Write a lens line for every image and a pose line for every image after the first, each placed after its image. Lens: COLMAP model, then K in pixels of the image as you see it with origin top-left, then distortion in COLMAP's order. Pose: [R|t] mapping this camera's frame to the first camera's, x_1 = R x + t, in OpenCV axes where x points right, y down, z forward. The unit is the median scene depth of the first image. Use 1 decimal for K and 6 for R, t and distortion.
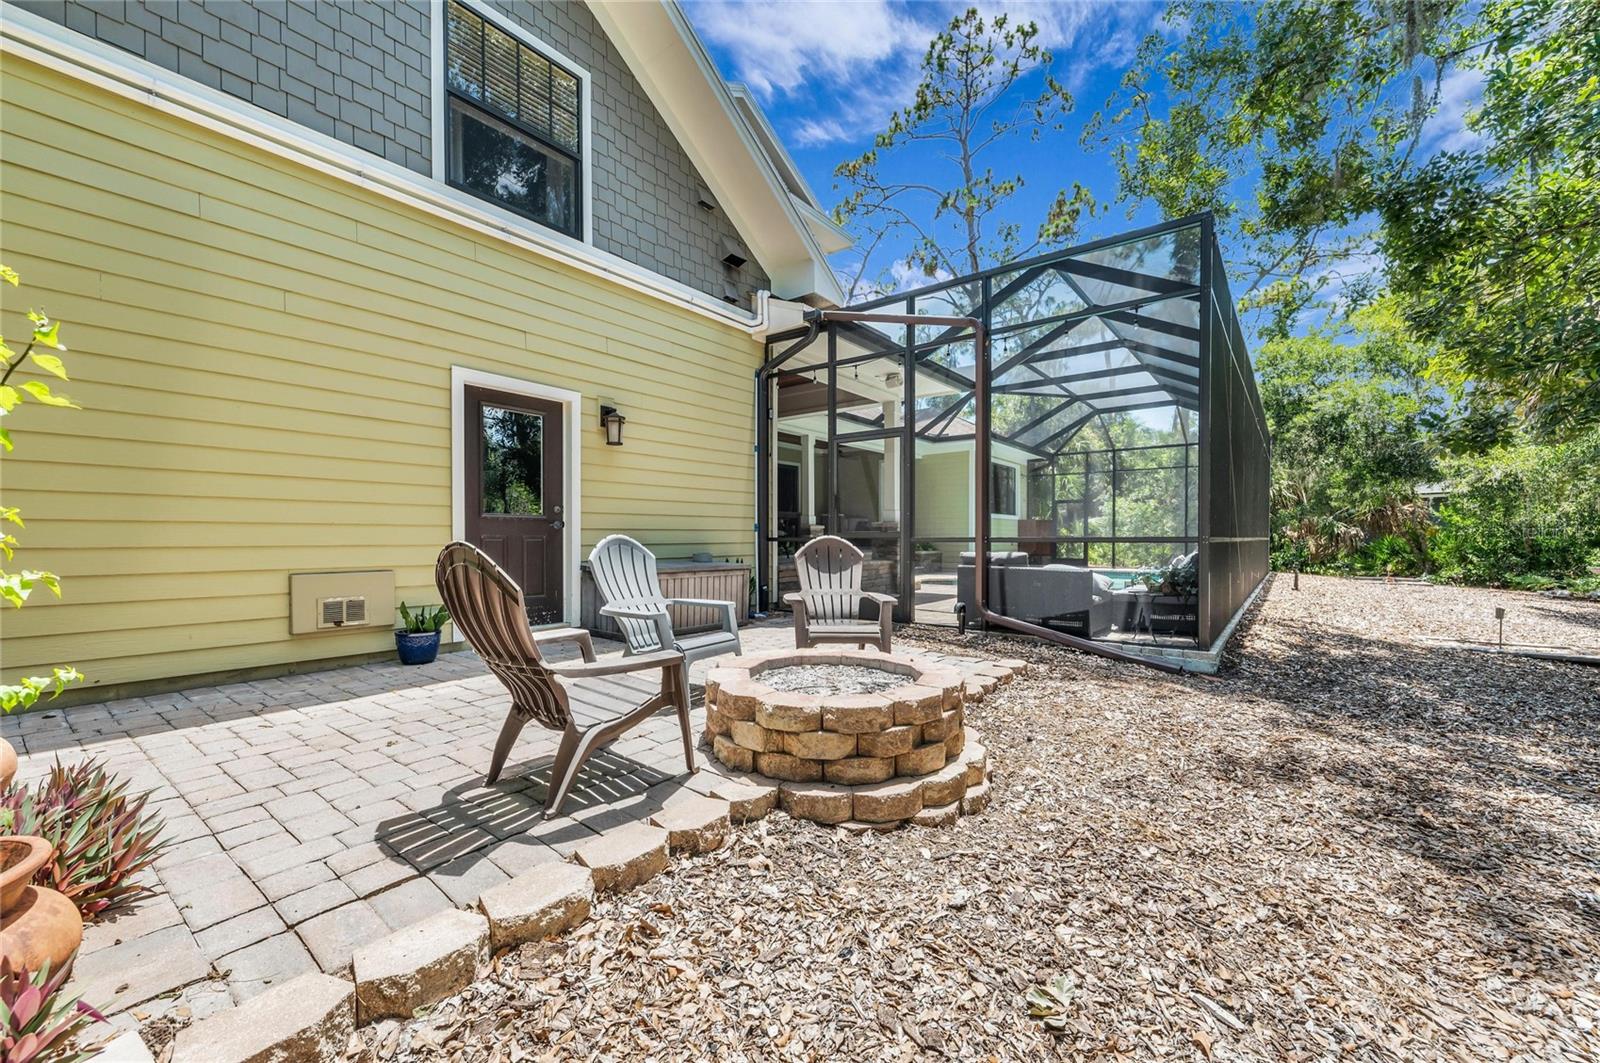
lens RADIAL K [[646.7, 0, 799.2], [0, 646.7, 544.9], [0, 0, 1]] dist [0.002054, 0.000055]
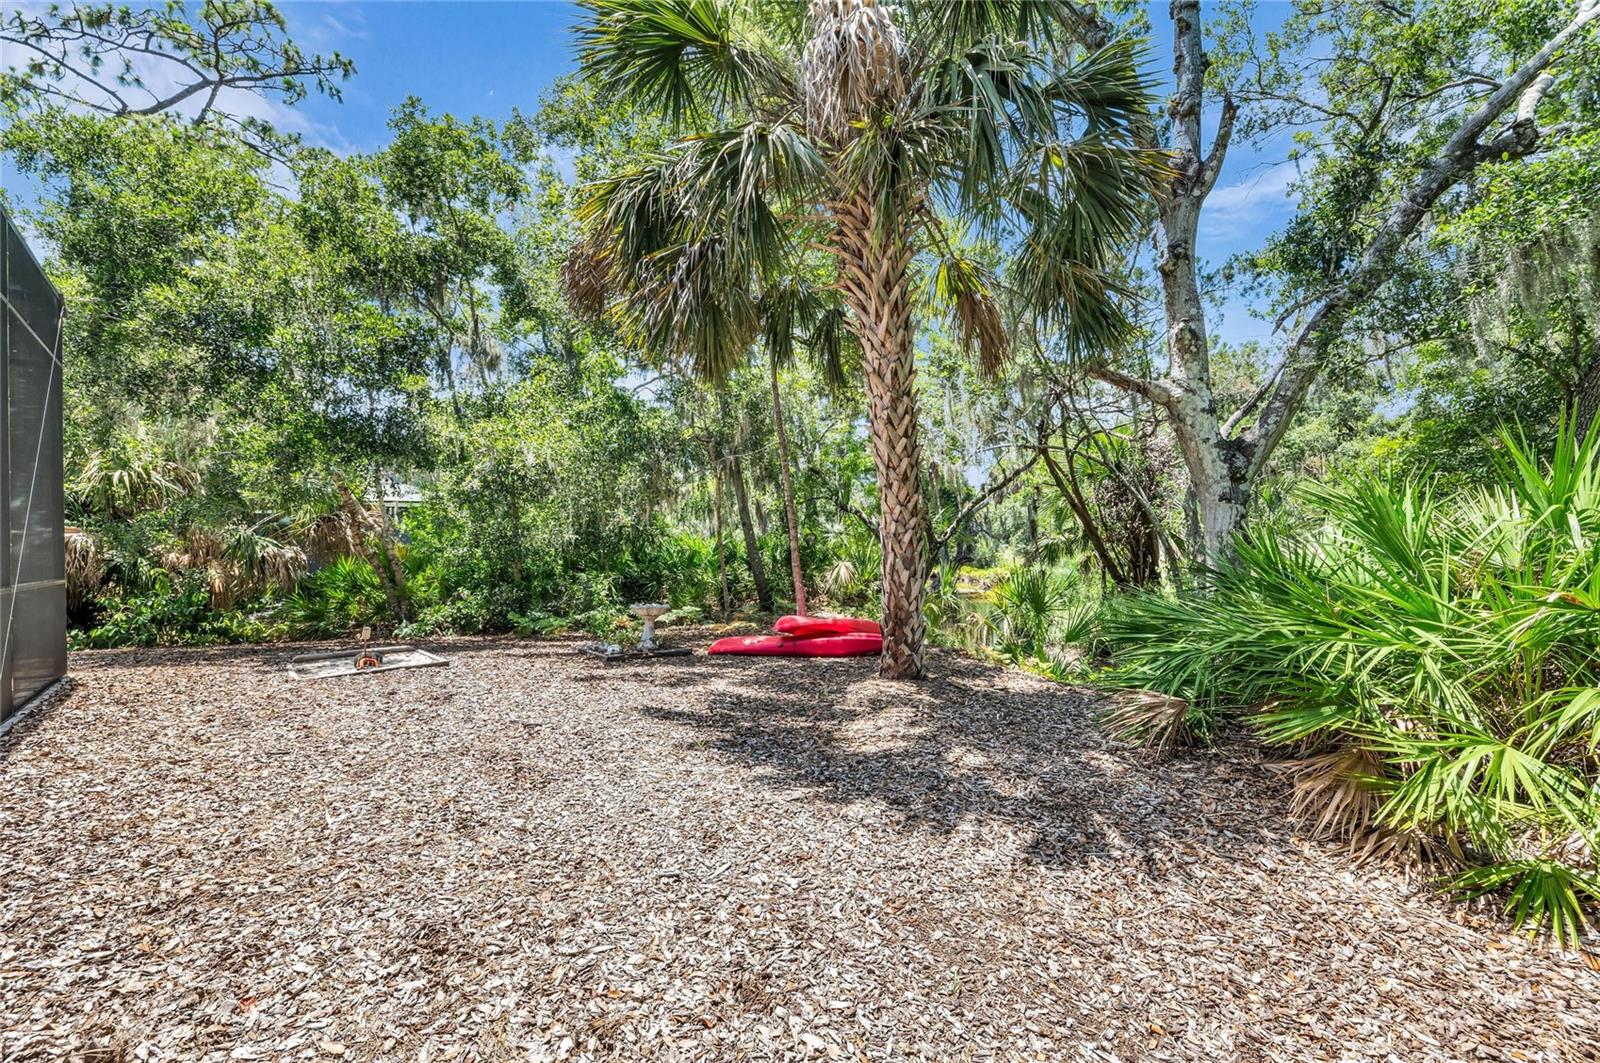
lens RADIAL K [[646.7, 0, 801.4], [0, 646.7, 547.5], [0, 0, 1]] dist [0.002054, 0.000055]
pose [[0.187766, -0.008141, 0.982180, 0.395006], [0.029386, 0.999565, 0.002667, -0.015048], [-0.981774, 0.028361, 0.187924, 0.467344]]
